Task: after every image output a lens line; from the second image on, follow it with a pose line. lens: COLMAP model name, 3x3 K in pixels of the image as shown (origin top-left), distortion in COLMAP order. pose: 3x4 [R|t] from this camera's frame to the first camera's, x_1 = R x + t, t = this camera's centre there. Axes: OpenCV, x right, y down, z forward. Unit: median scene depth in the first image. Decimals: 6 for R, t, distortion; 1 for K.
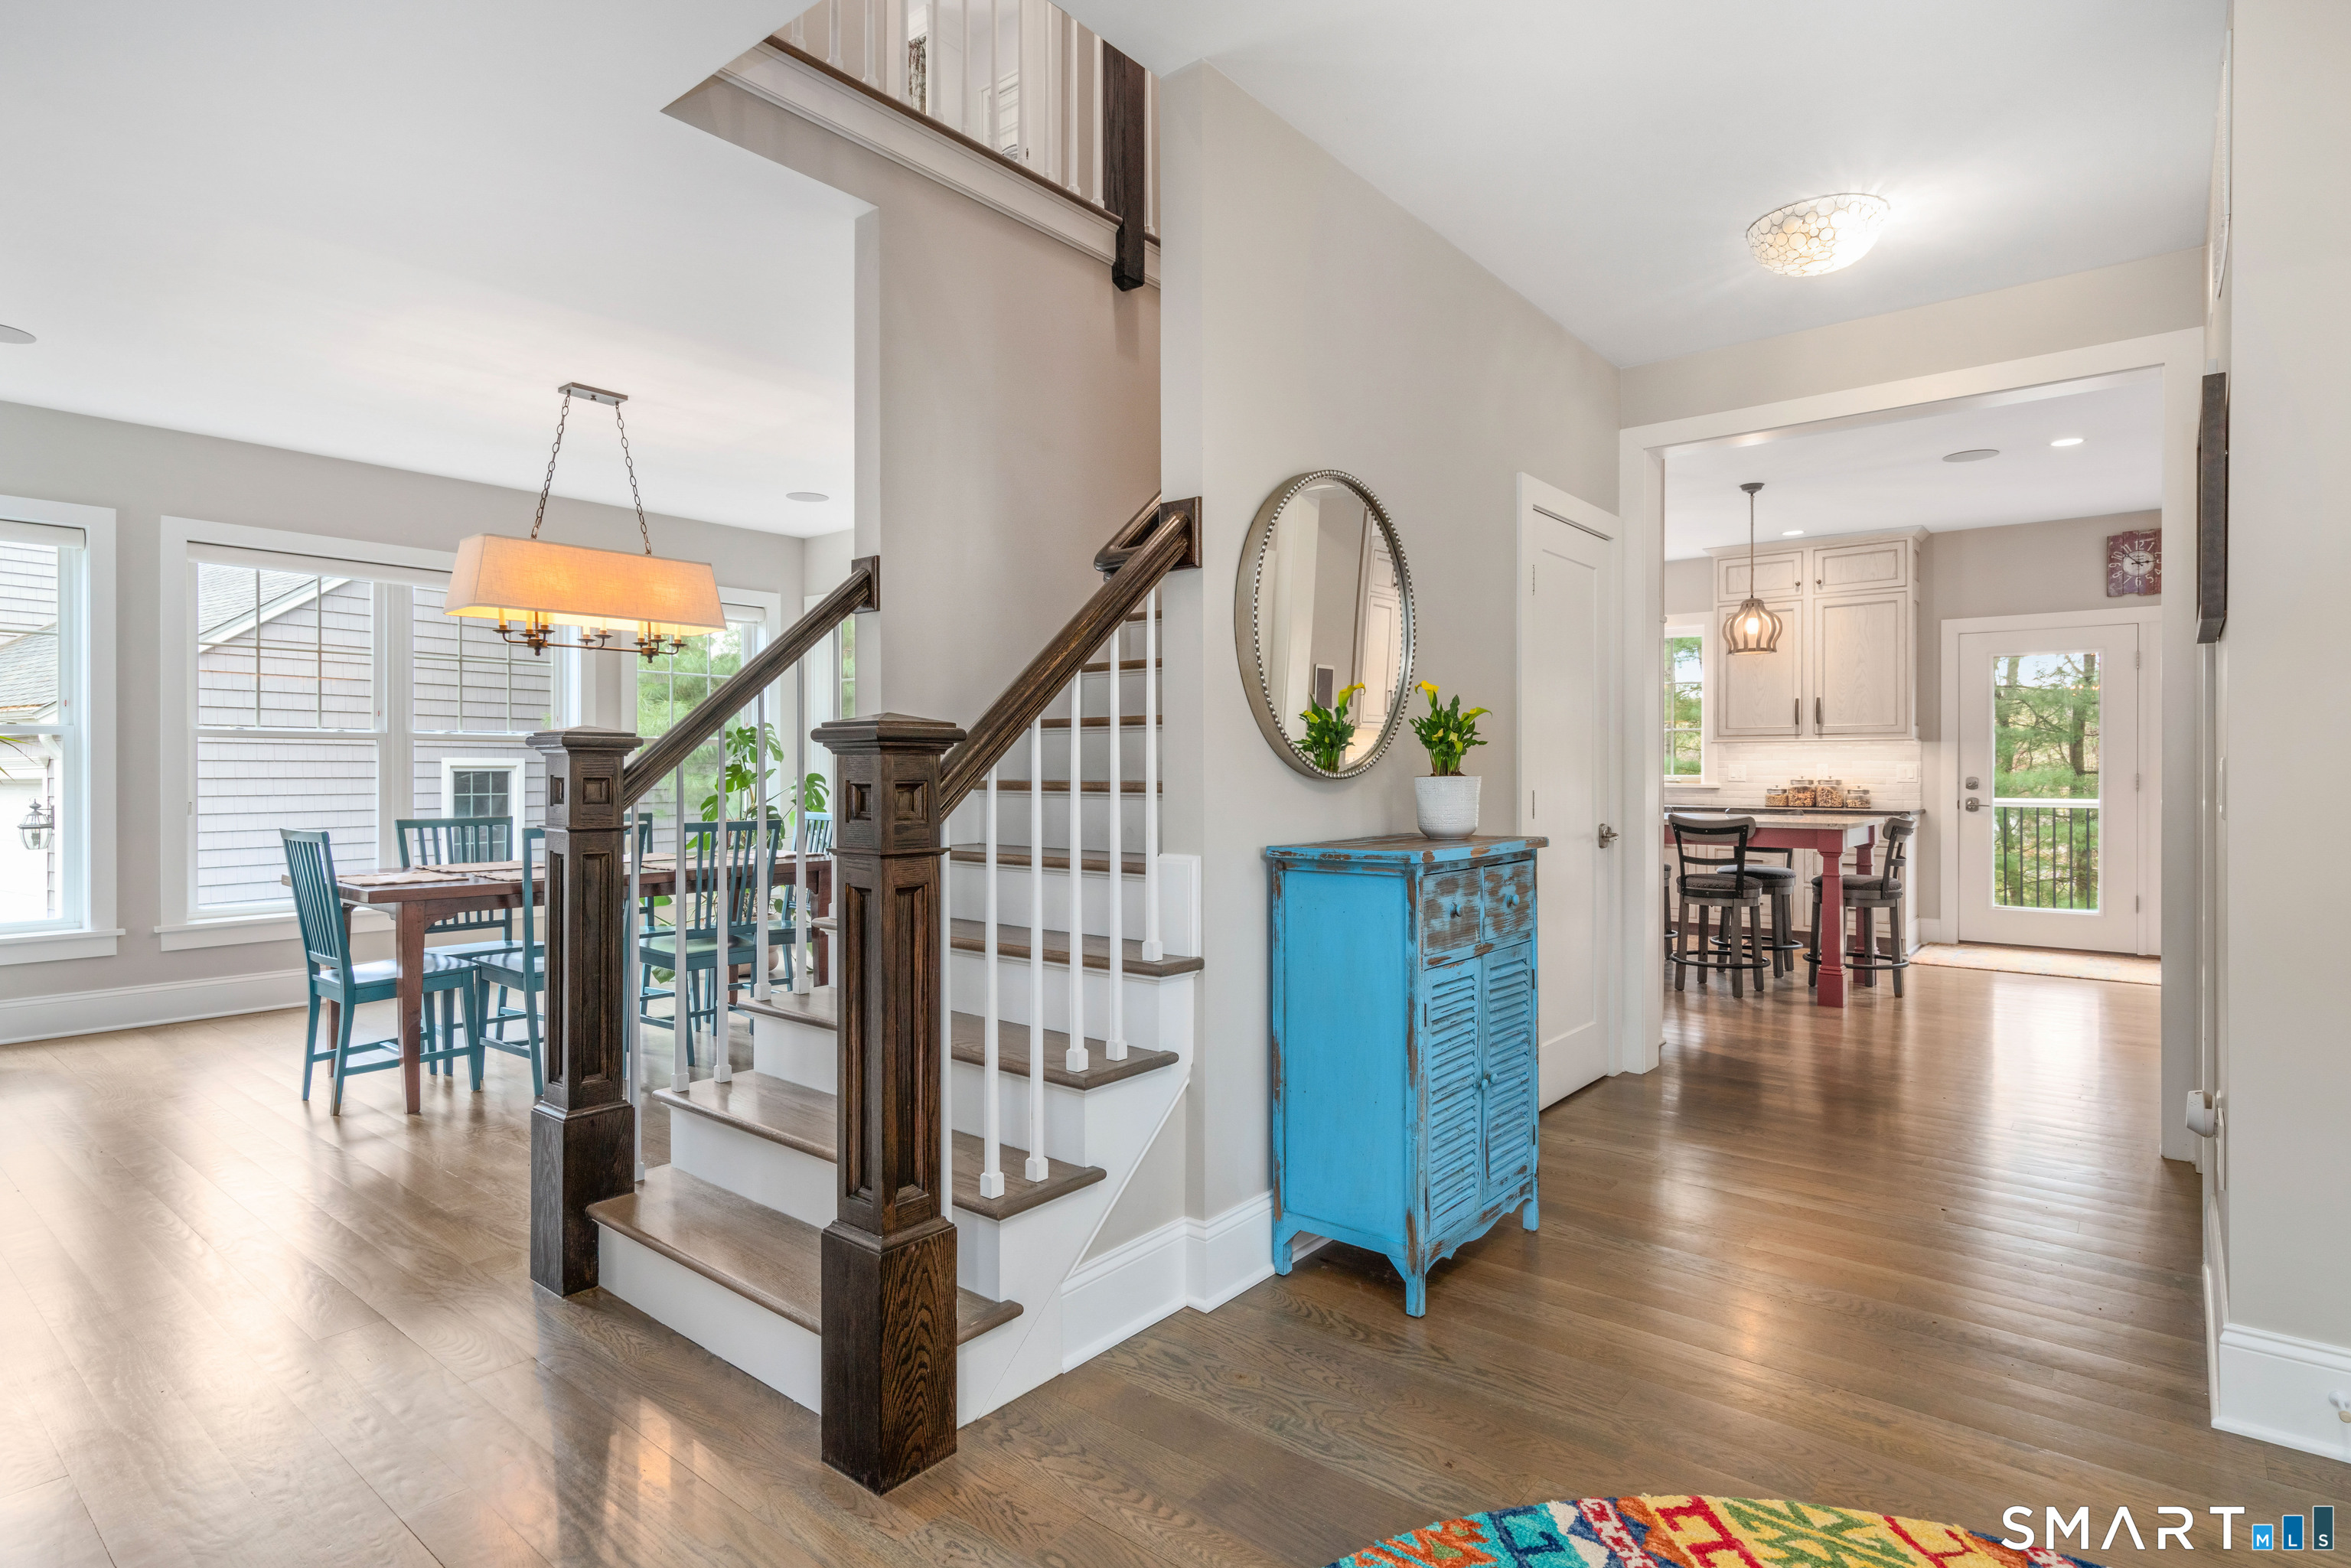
lens RADIAL K [[1206.0, 0, 1175.5], [0, 1206.0, 784.0], [0, 0, 1]] dist [0.003306, 0.000718]
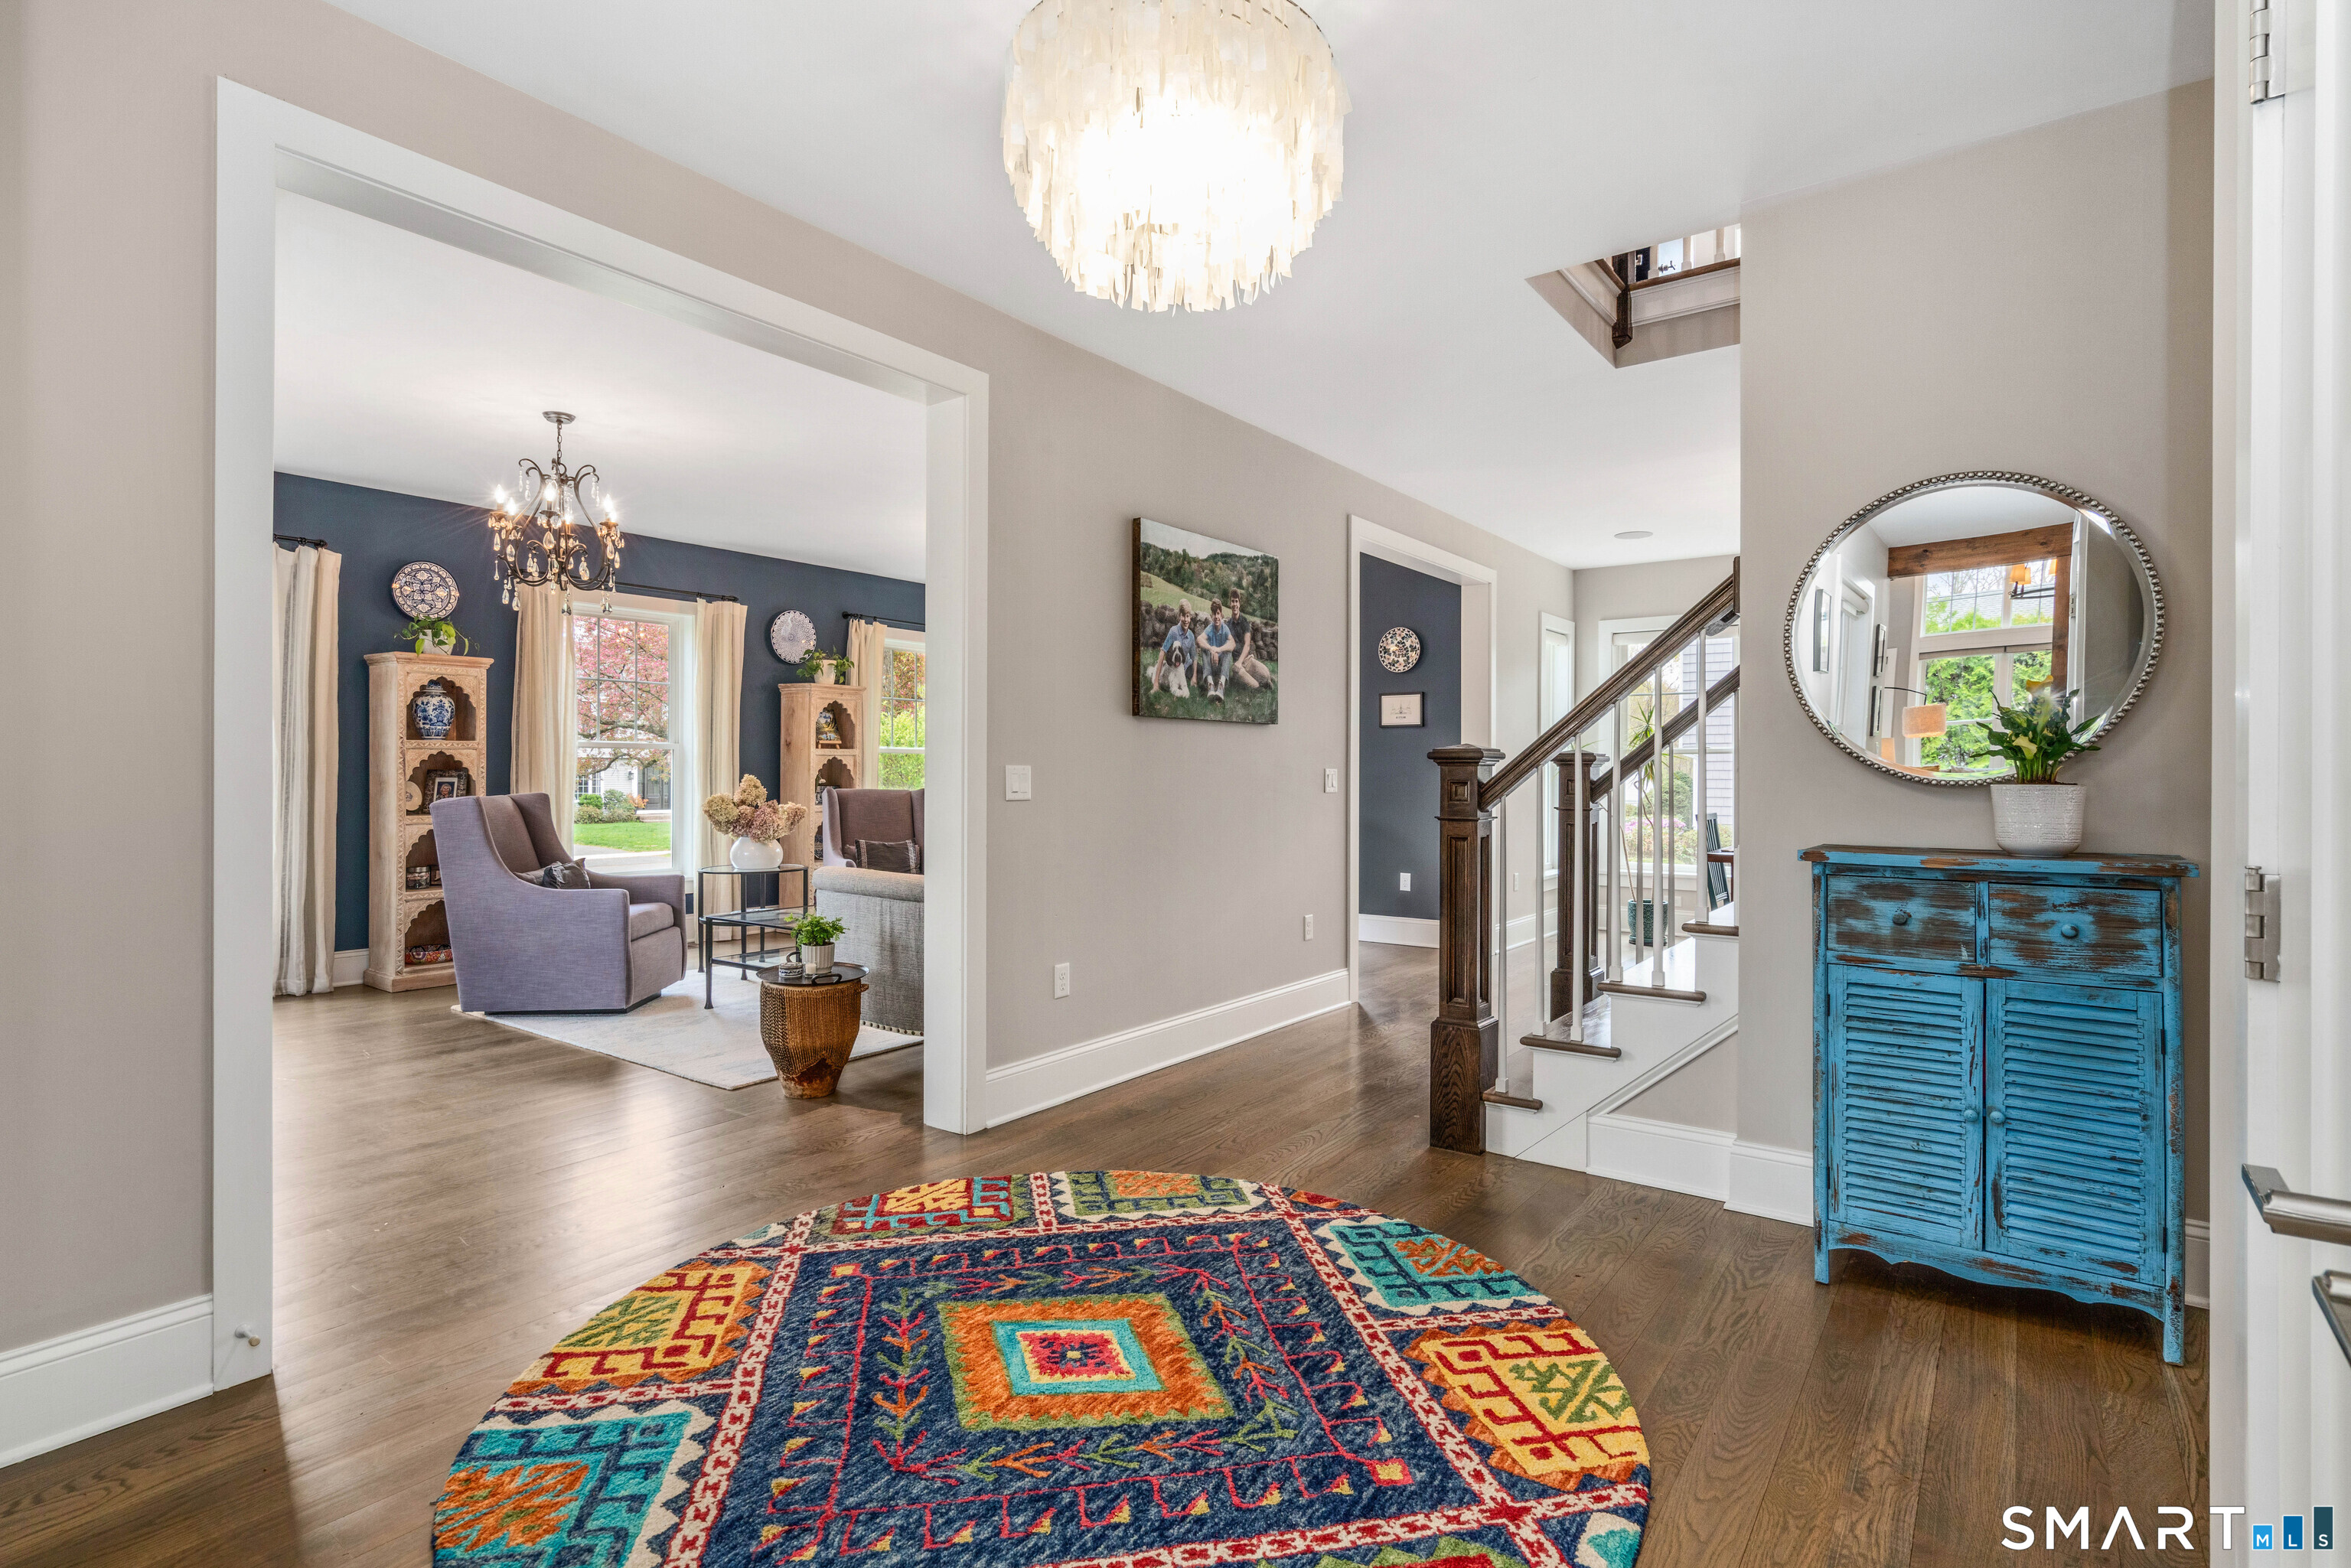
lens RADIAL K [[1159.6, 0, 1166.1], [0, 1159.6, 760.6], [0, 0, 1]] dist [-0.000874, -0.000038]
pose [[0.045855, -0.009431, -0.998904, 1.311528], [-0.017814, 0.999789, -0.010257, -0.005132], [0.998789, 0.018265, 0.045678, 0.388903]]
